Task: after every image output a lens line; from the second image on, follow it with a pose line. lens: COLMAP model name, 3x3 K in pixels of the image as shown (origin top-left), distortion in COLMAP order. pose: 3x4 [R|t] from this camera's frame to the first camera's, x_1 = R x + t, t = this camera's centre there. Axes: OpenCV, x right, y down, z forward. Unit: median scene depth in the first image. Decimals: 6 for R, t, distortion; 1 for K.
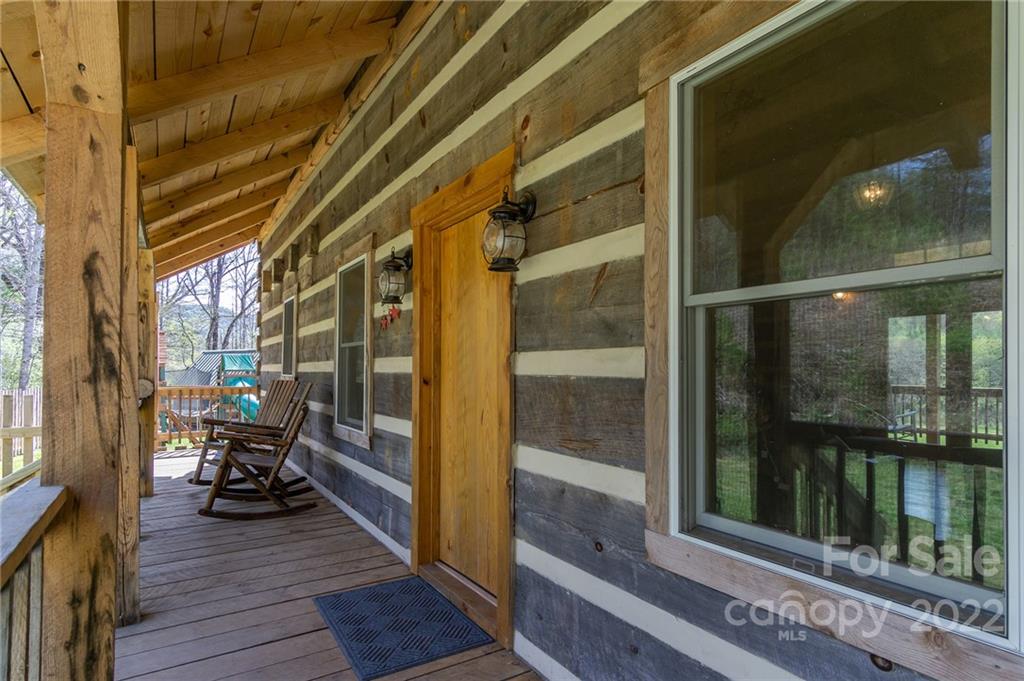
lens RADIAL K [[549.4, 0, 506.0], [0, 549.4, 364.1], [0, 0, 1]] dist [0.007536, 0.000448]
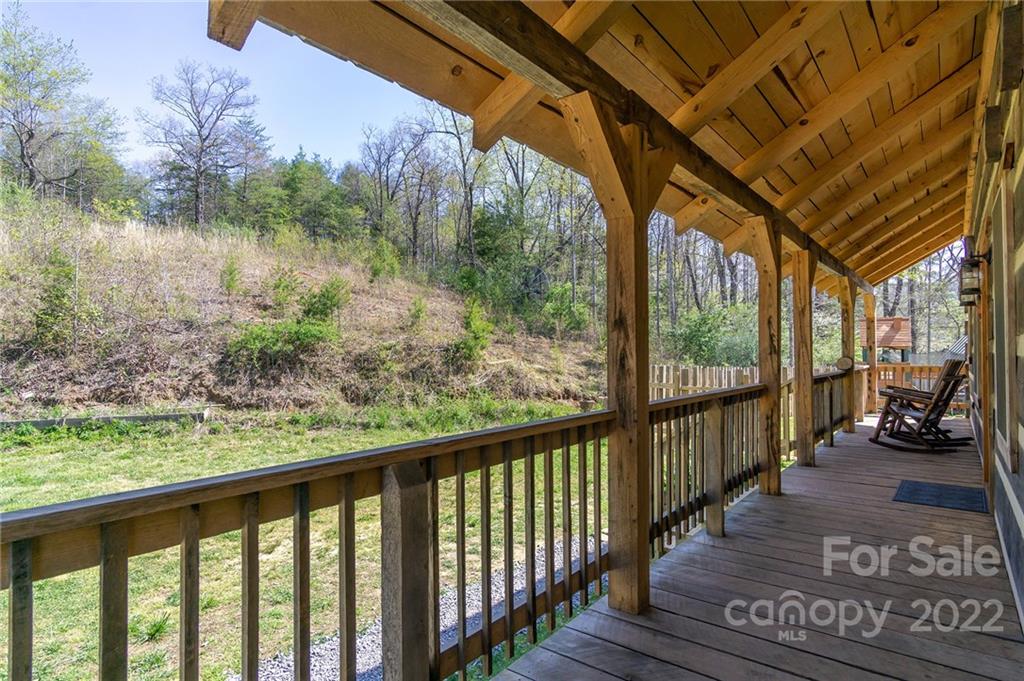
lens RADIAL K [[549.4, 0, 512.7], [0, 549.4, 345.5], [0, 0, 1]] dist [0.007536, 0.000448]
pose [[0.340661, -0.013267, -0.940093, 1.869692], [0.011296, 0.999886, -0.010017, -0.006010], [0.940118, -0.007206, 0.340772, -1.623339]]
